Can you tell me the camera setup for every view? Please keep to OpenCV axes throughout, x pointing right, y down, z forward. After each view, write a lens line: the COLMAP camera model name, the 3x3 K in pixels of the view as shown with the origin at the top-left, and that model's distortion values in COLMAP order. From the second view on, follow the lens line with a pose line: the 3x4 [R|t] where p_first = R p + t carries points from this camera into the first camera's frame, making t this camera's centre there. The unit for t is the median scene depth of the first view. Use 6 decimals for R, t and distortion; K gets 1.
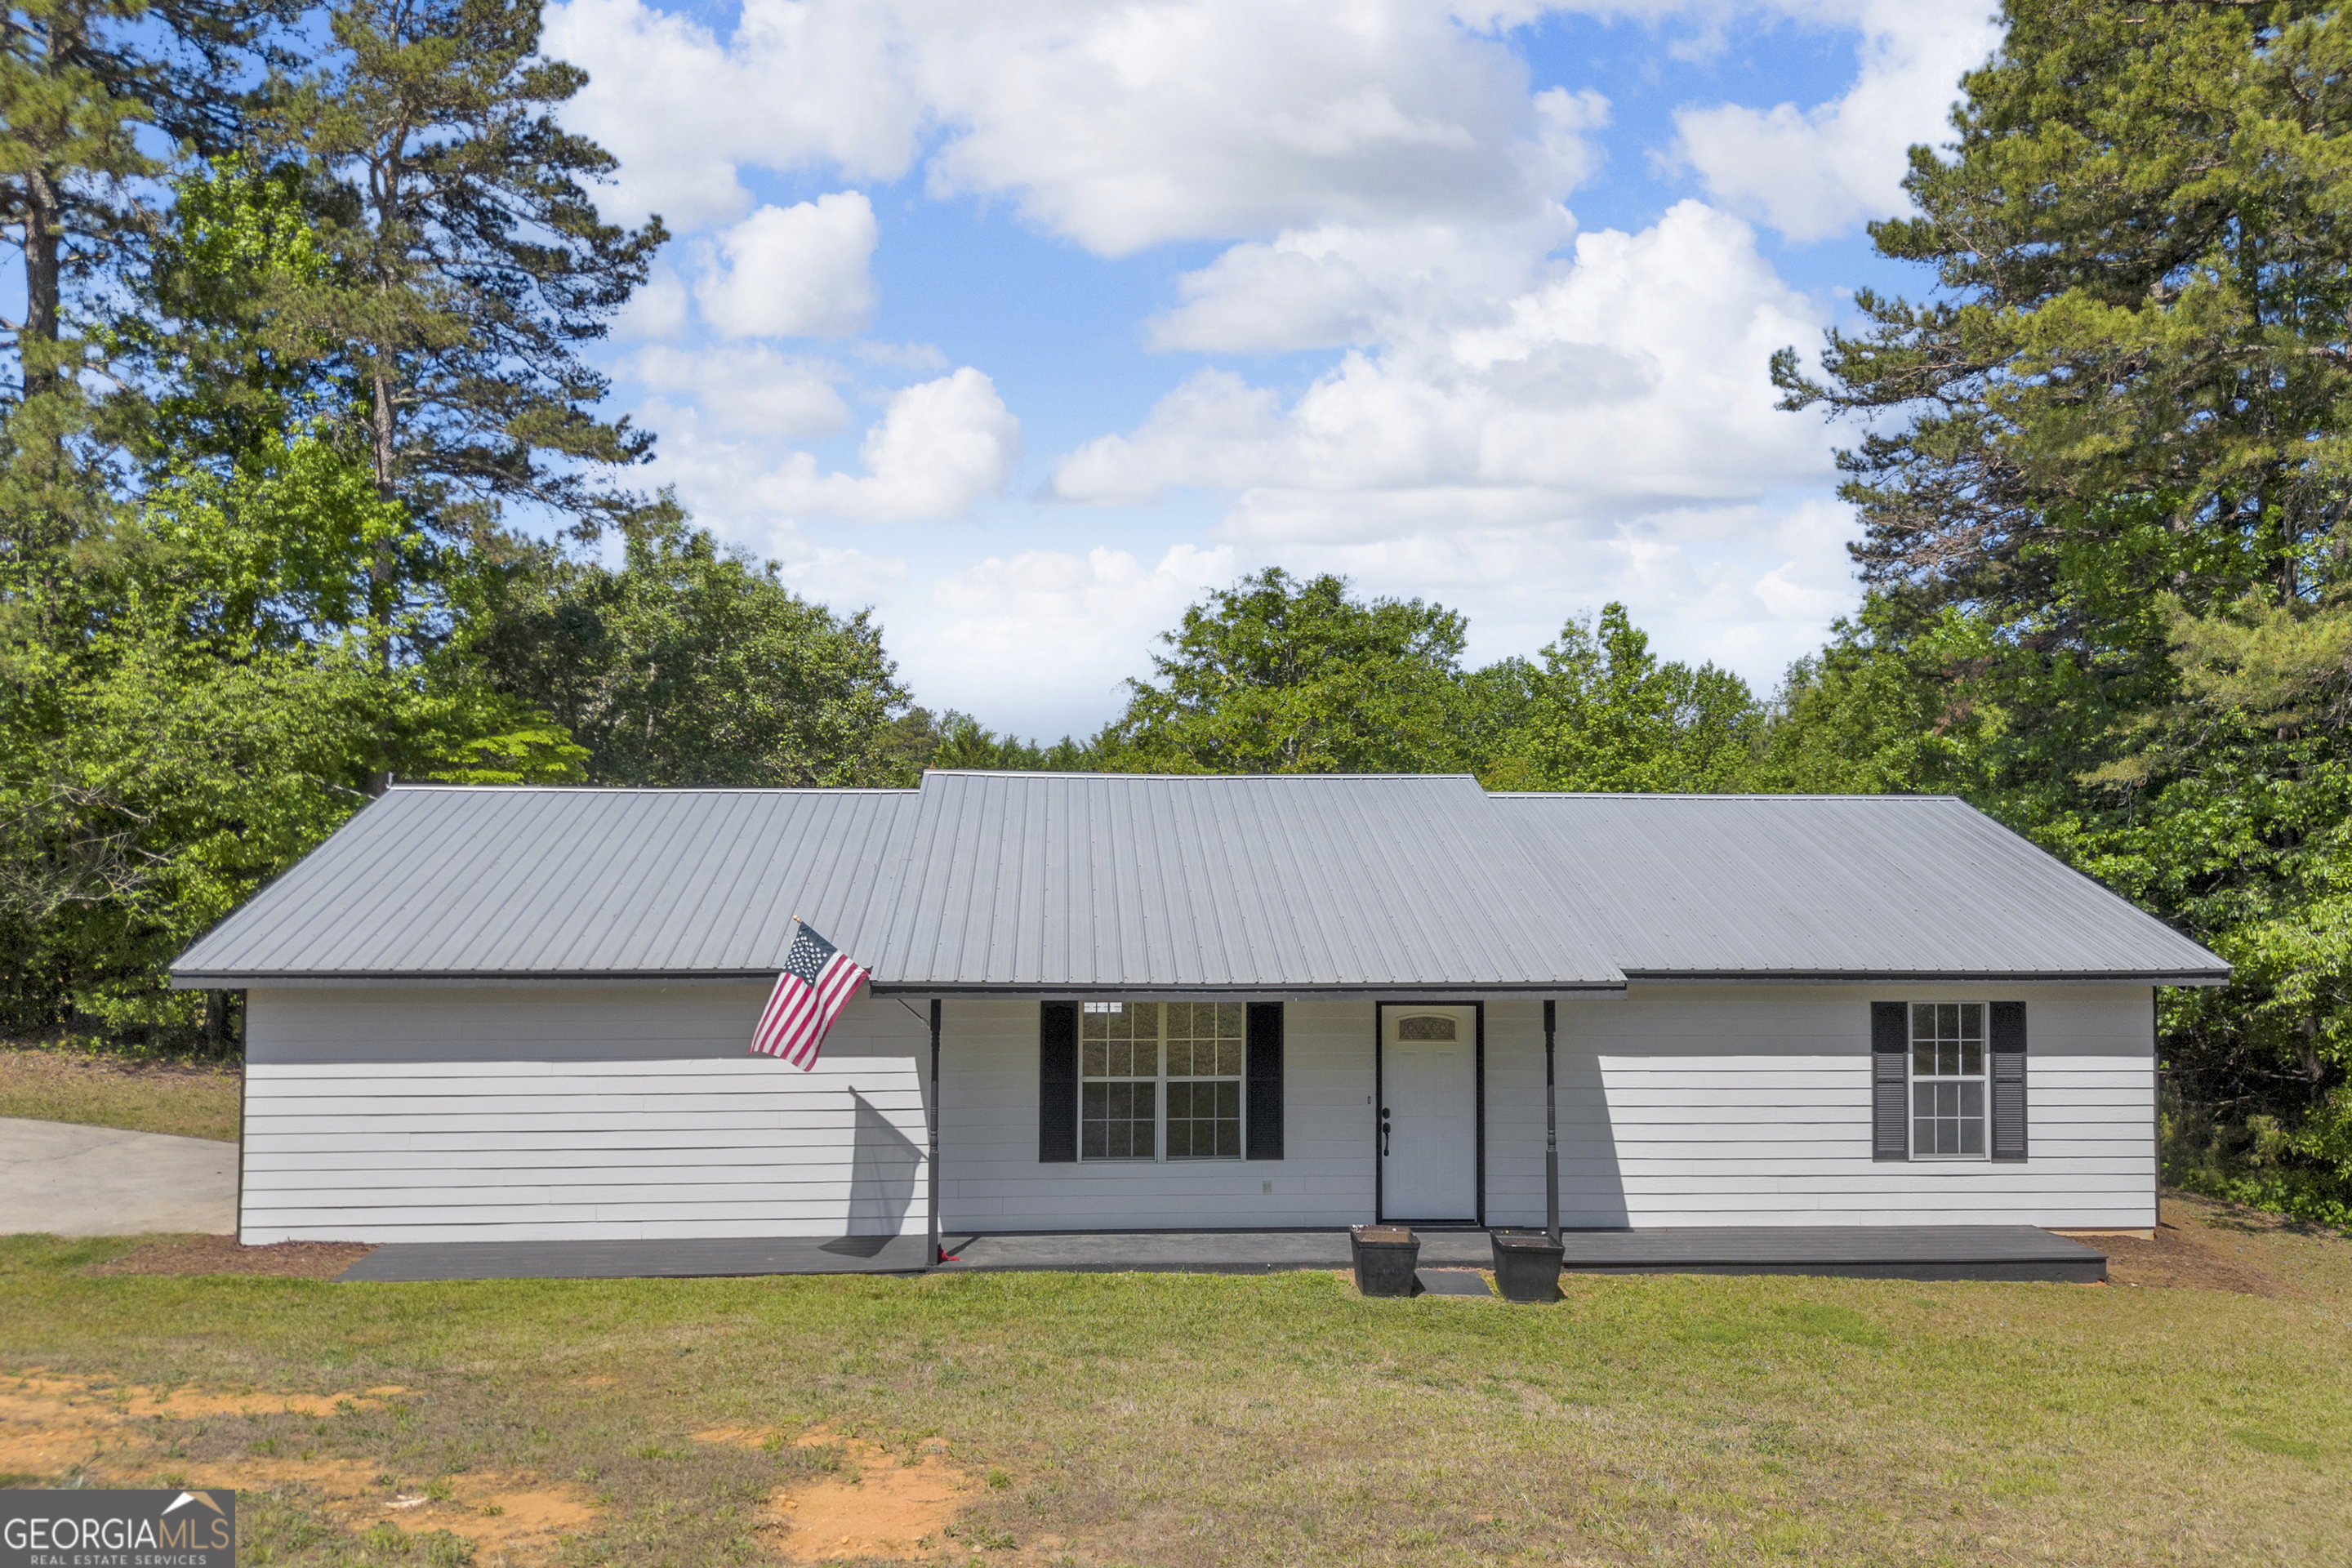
lens RADIAL K [[1671.4, 0, 1183.9], [0, 1671.4, 780.8], [0, 0, 1]] dist [0.077440, -0.068411]
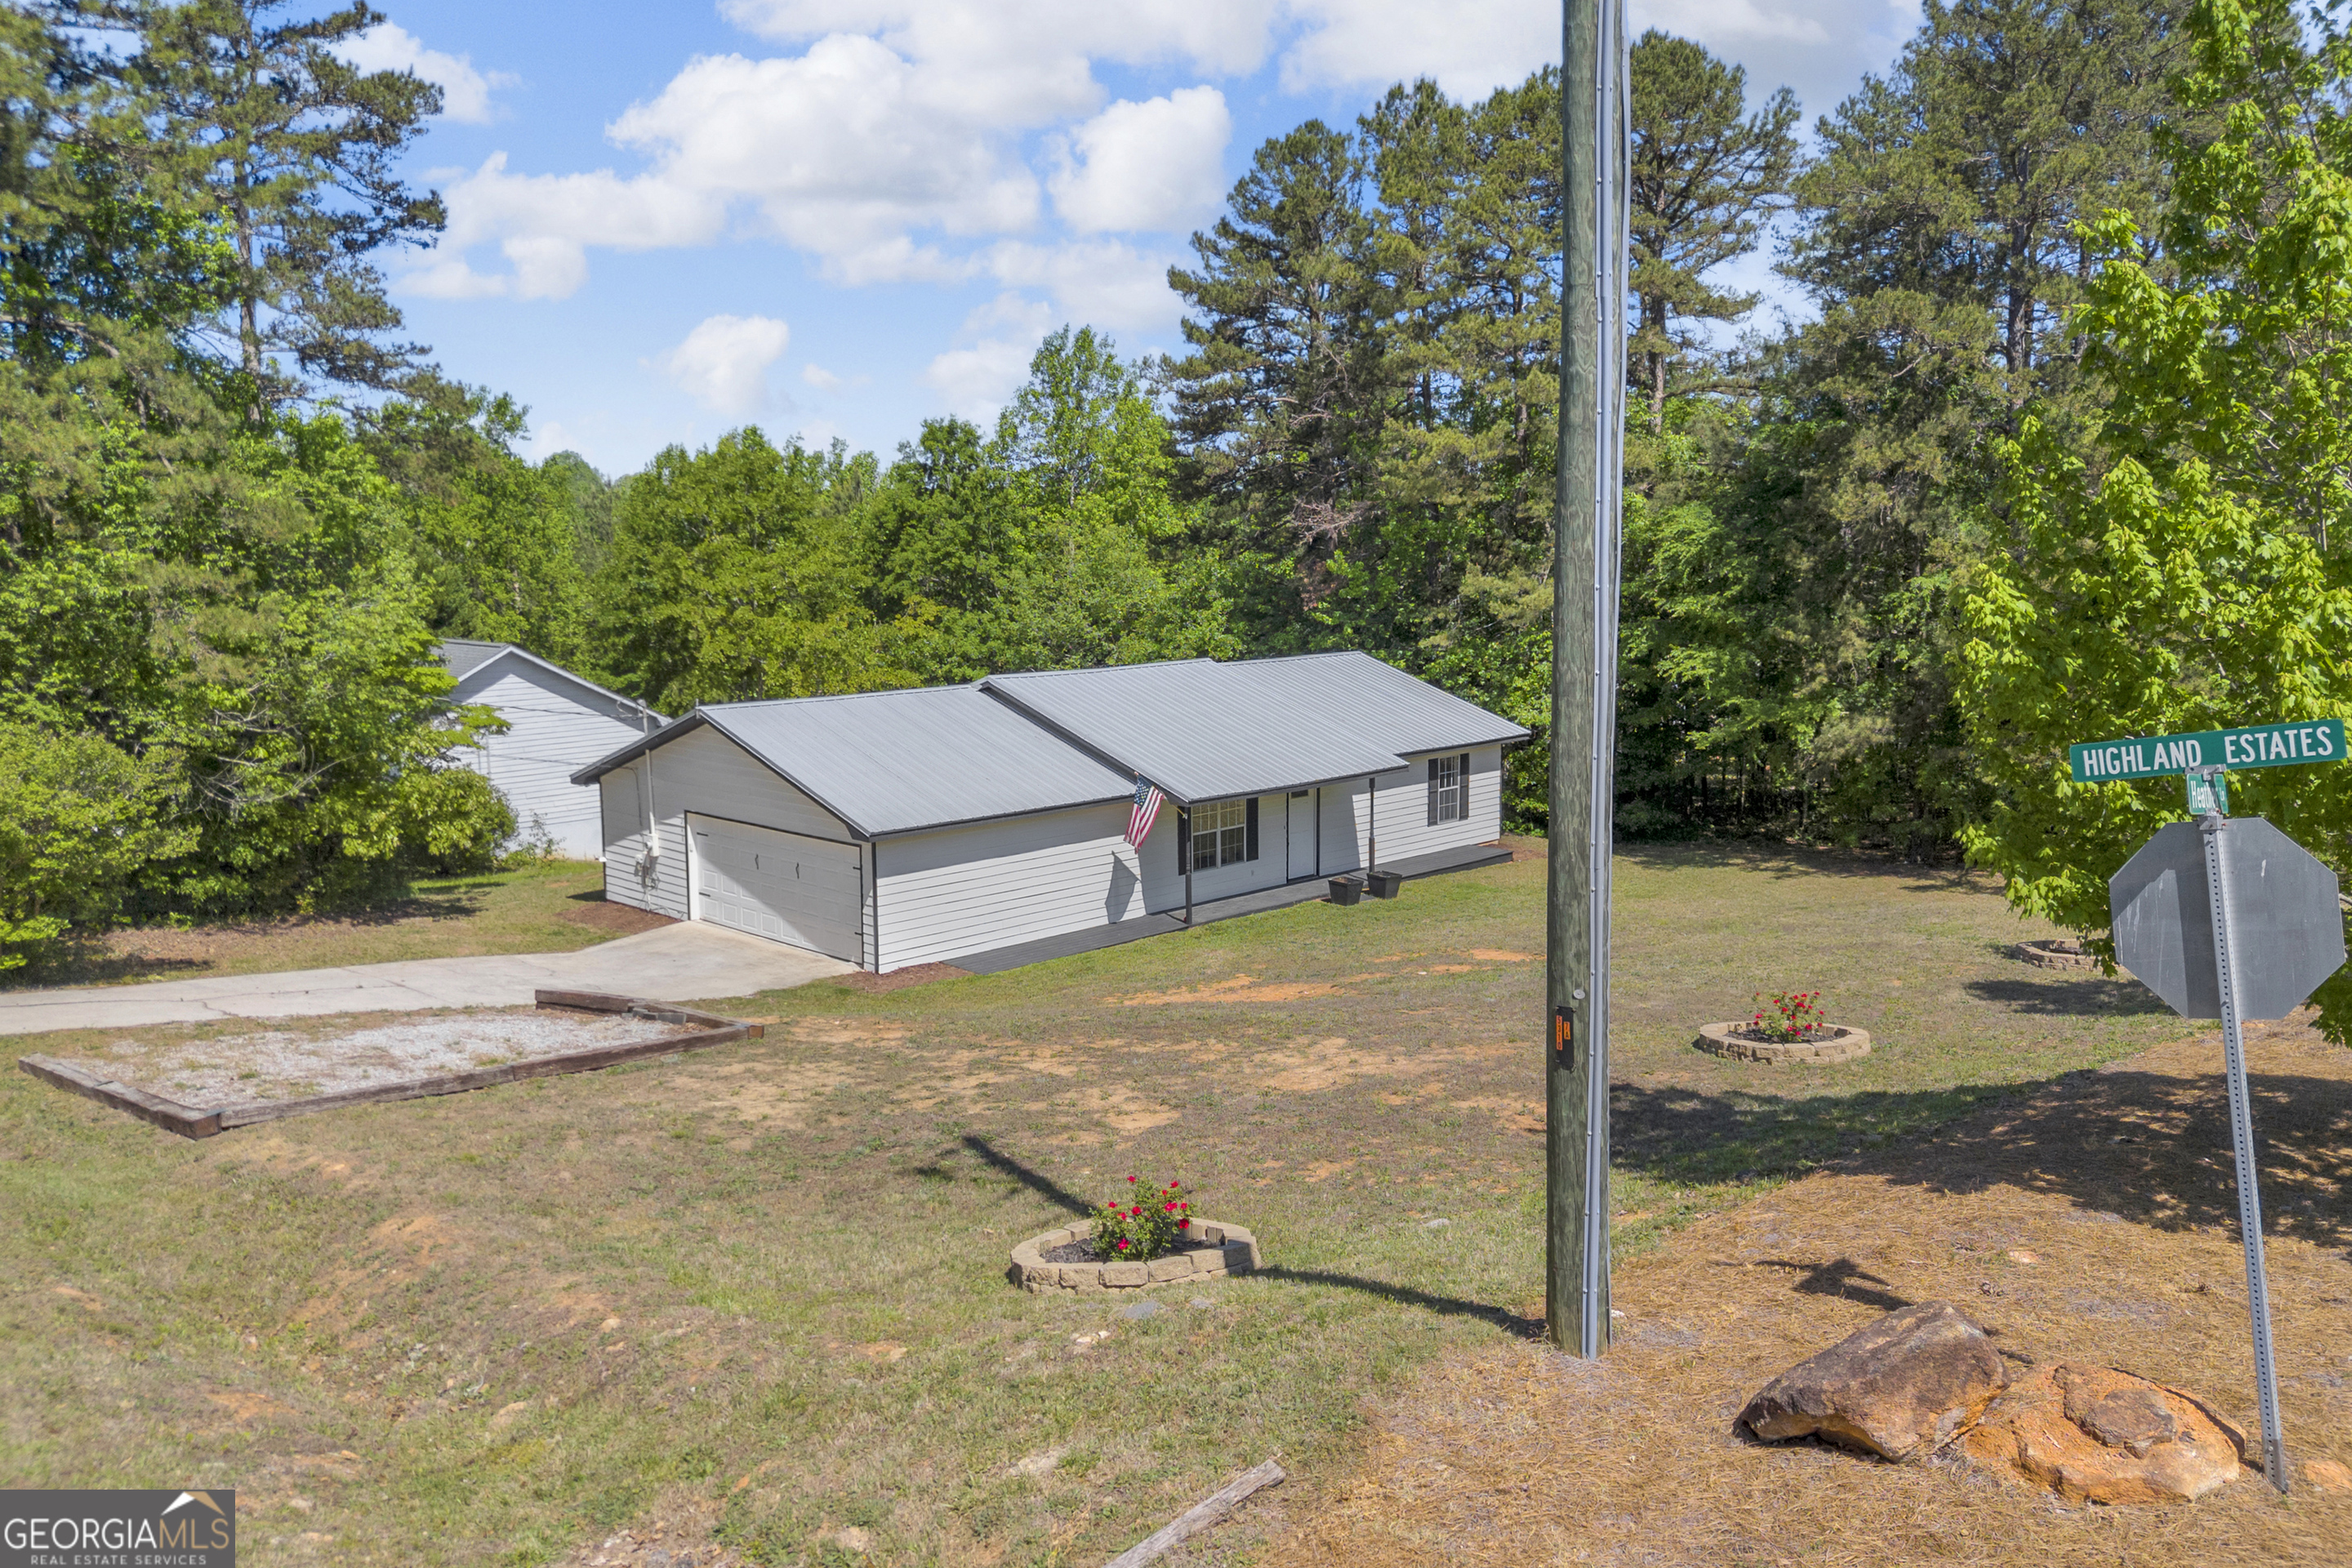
lens RADIAL K [[1671.4, 0, 1105.2], [0, 1671.4, 703.6], [0, 0, 1]] dist [0.077440, -0.068411]
pose [[0.781601, -0.075774, 0.619160, -1.404589], [0.001592, 0.992834, 0.119495, -0.229985], [-0.623777, -0.092412, 0.776120, -0.527702]]
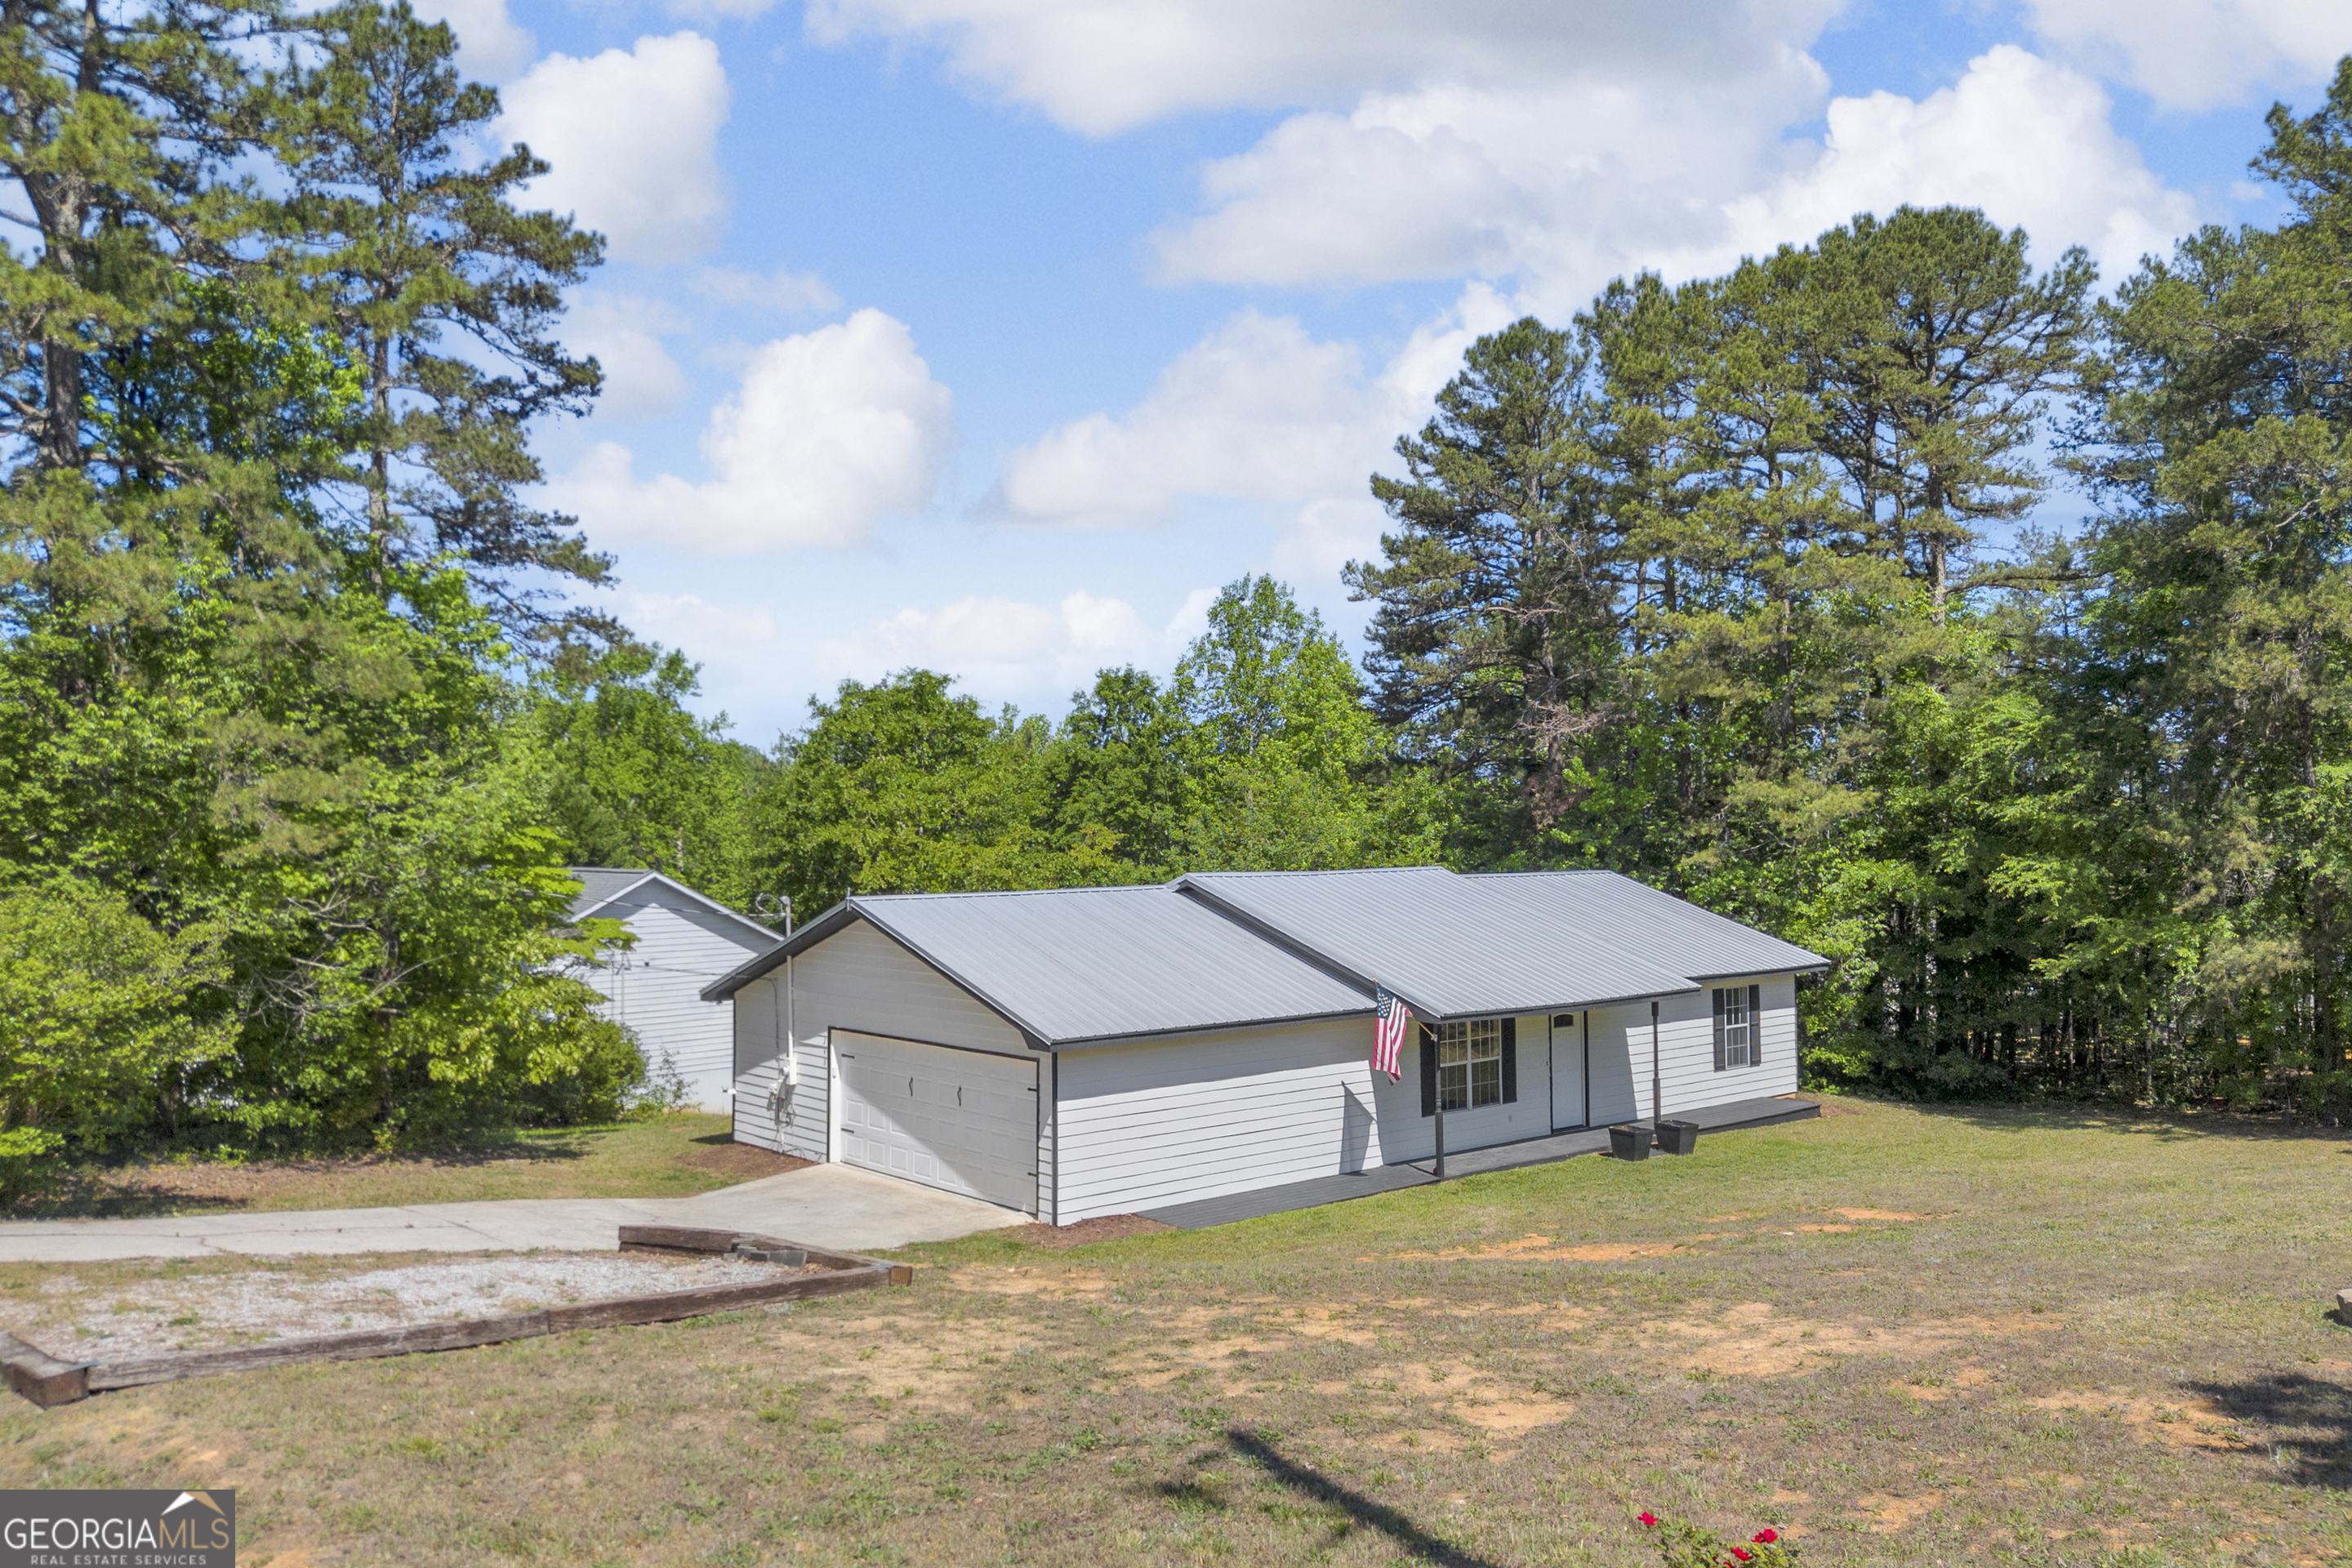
lens RADIAL K [[1671.4, 0, 1174.7], [0, 1671.4, 751.6], [0, 0, 1]] dist [0.077440, -0.068411]
pose [[0.814880, 0.016457, 0.579396, -1.257075], [-0.002382, 0.999683, -0.025045, -0.096226], [-0.579625, 0.019029, 0.814661, -0.237191]]
